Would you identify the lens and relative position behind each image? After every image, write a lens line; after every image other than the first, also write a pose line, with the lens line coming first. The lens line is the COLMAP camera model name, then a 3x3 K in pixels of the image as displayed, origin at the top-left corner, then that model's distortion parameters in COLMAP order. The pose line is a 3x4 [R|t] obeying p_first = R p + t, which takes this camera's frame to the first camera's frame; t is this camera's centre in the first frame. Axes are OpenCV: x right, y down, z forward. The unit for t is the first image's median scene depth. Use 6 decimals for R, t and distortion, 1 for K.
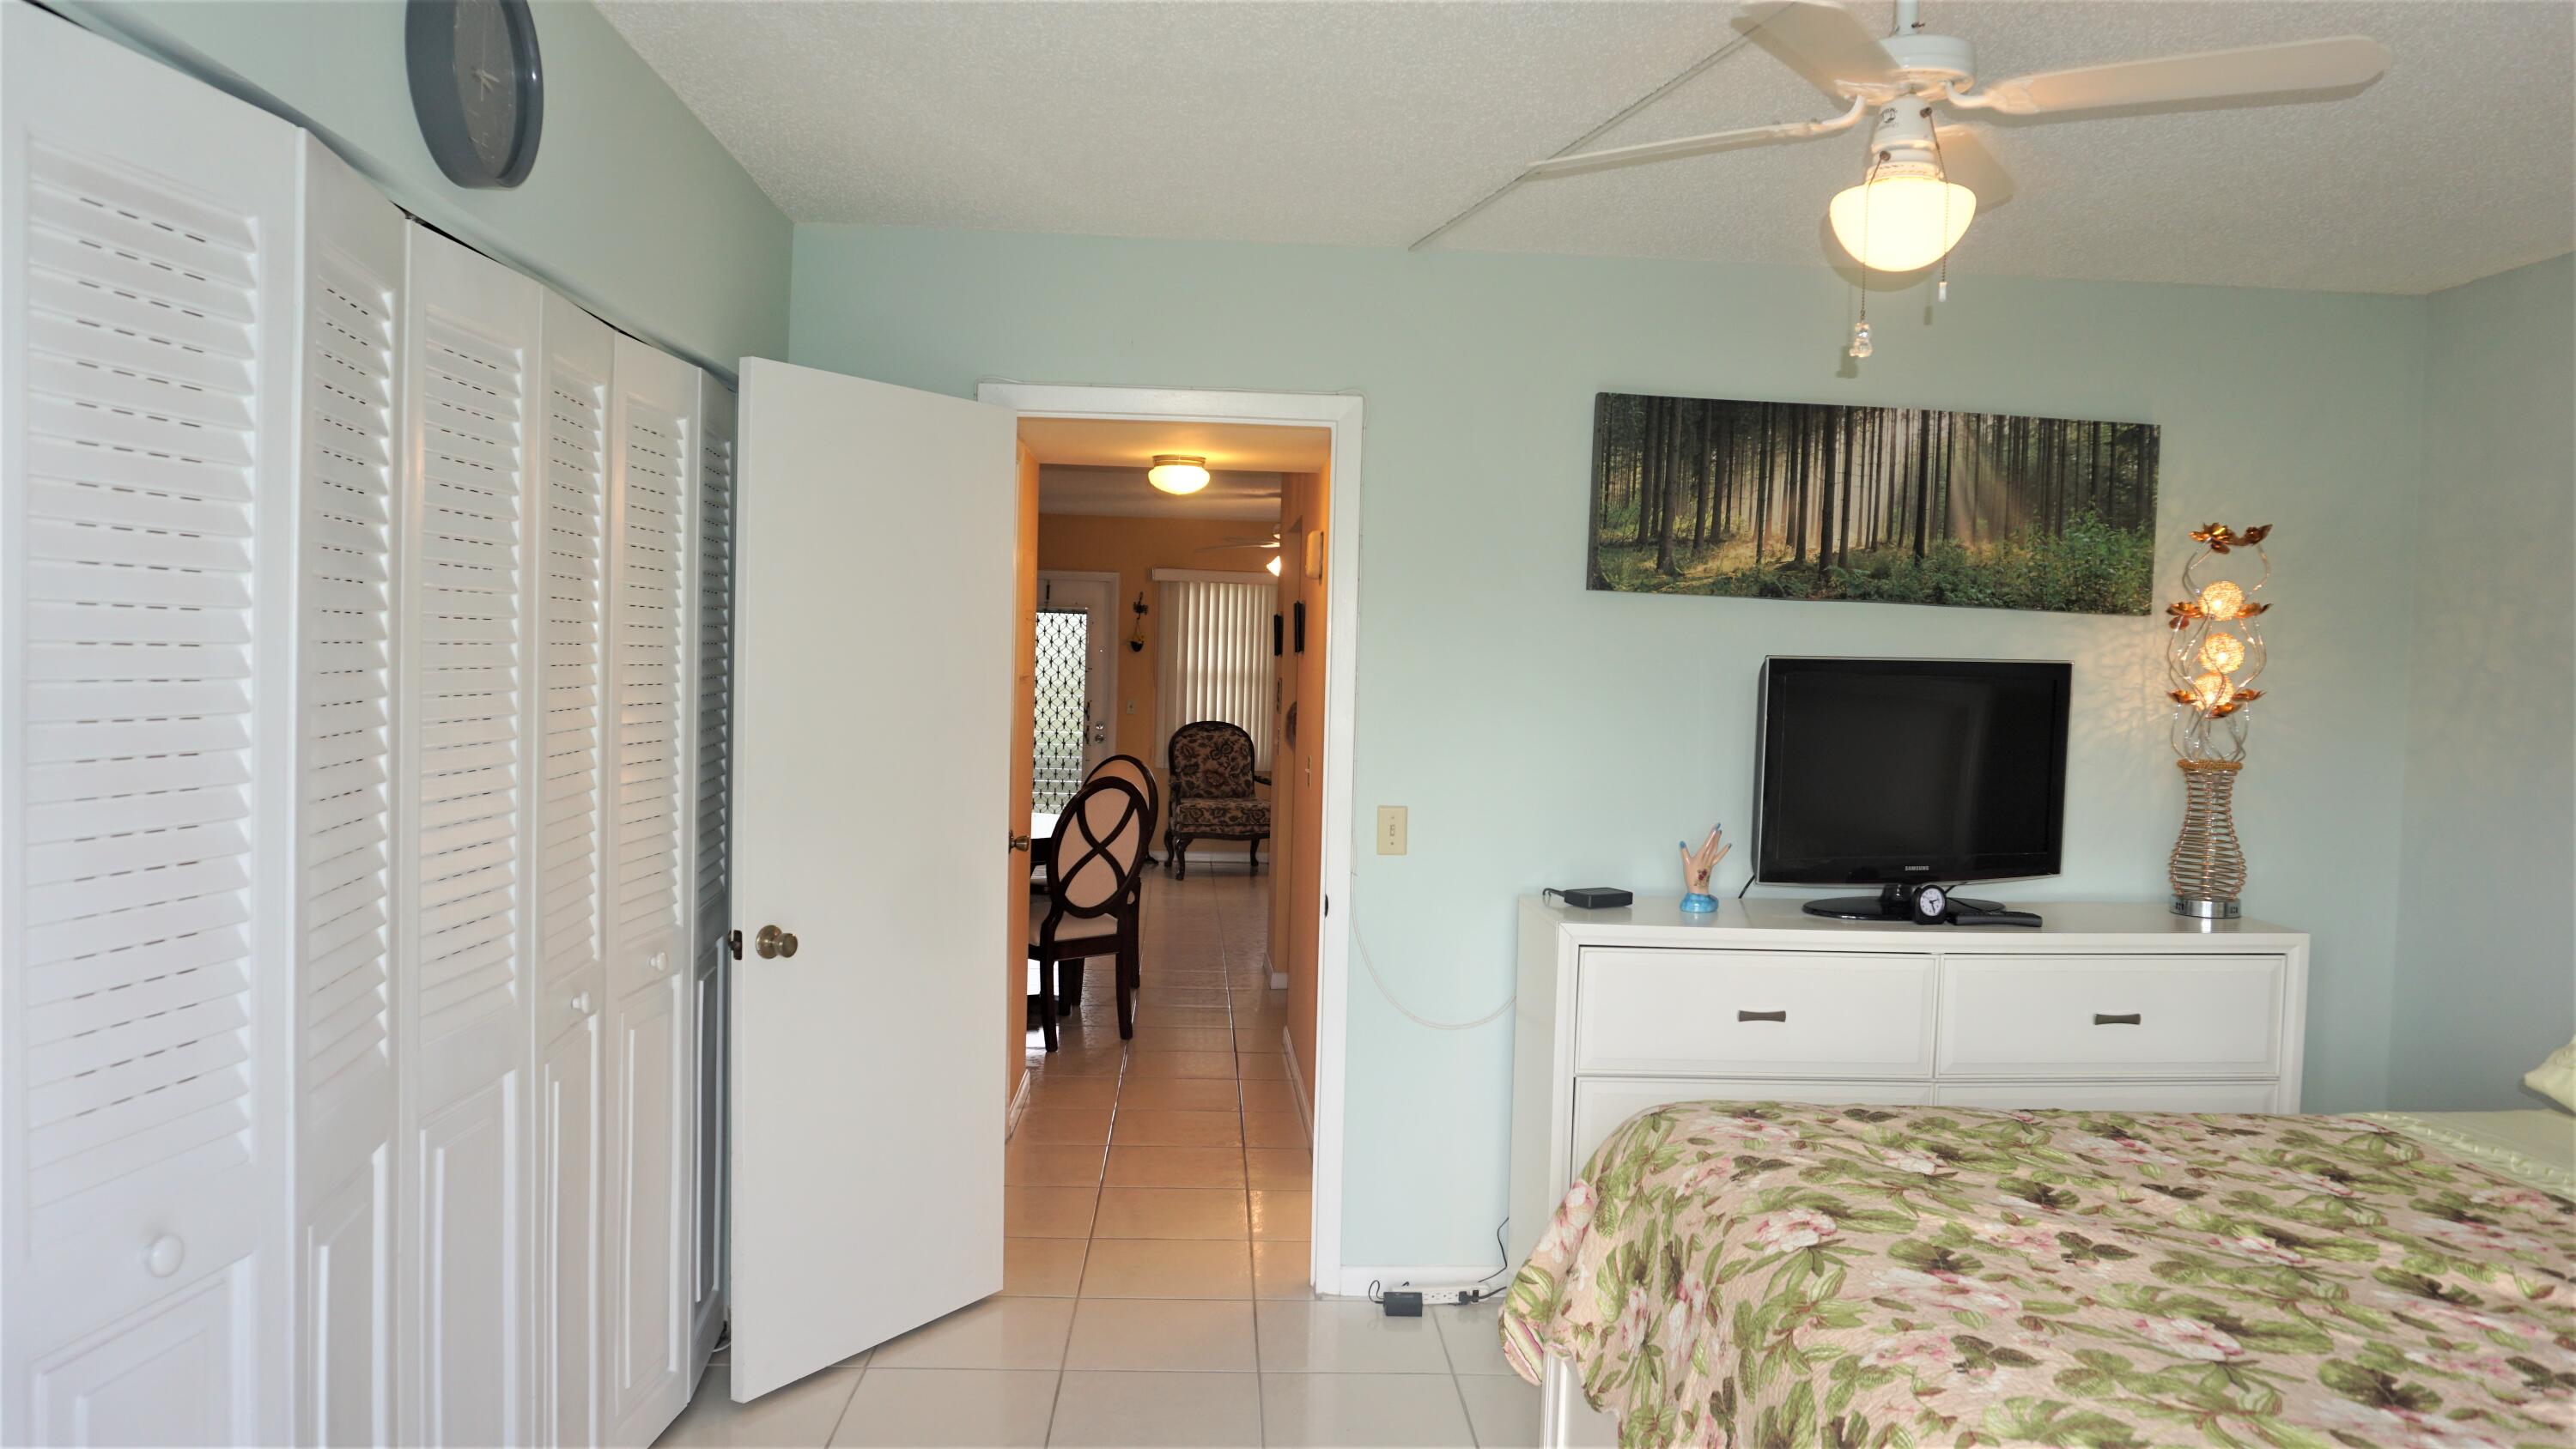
lens RADIAL K [[1711.4, 0, 1289.4], [0, 1711.4, 726.6], [0, 0, 1]] dist [-0.000401, -0.000596]
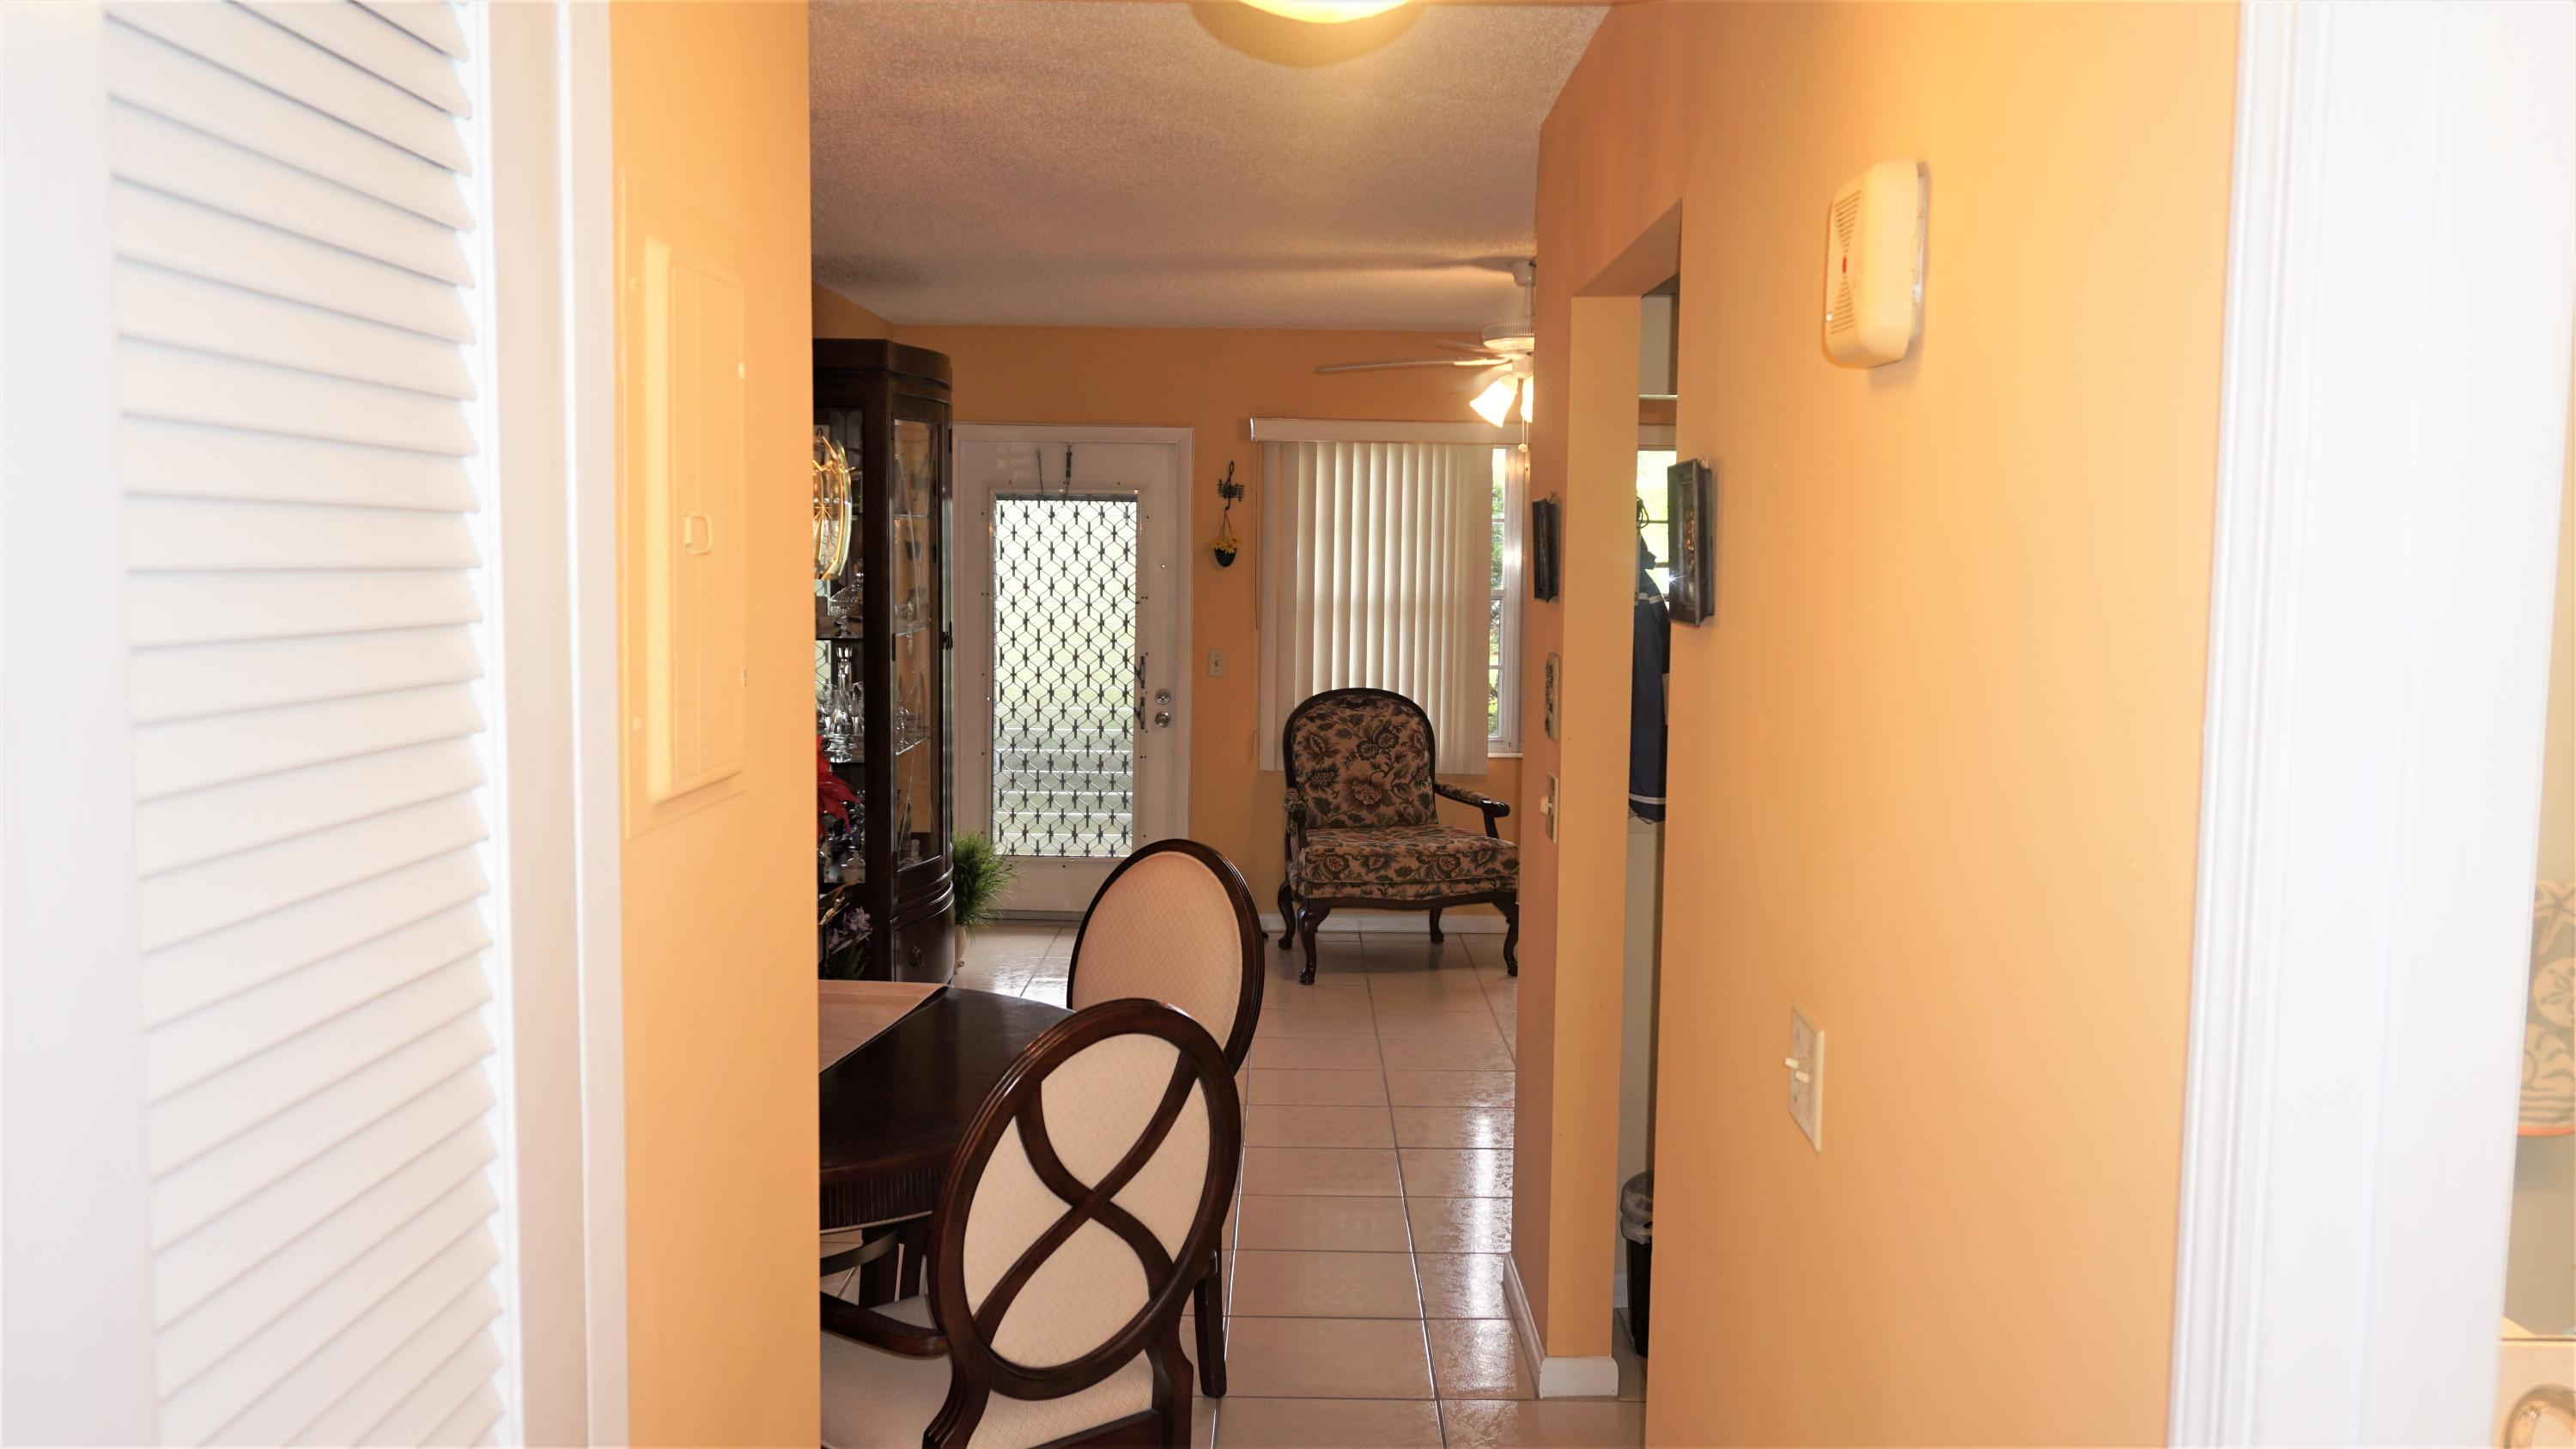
lens RADIAL K [[2097.8, 0, 1289.2], [0, 2097.8, 726.6], [0, 0, 1]] dist [0.008135, 0.002623]
pose [[0.997768, -0.011515, -0.065783, -0.023017], [0.014327, 0.998997, 0.042432, -0.020443], [0.065228, -0.043280, 0.996931, 0.311250]]
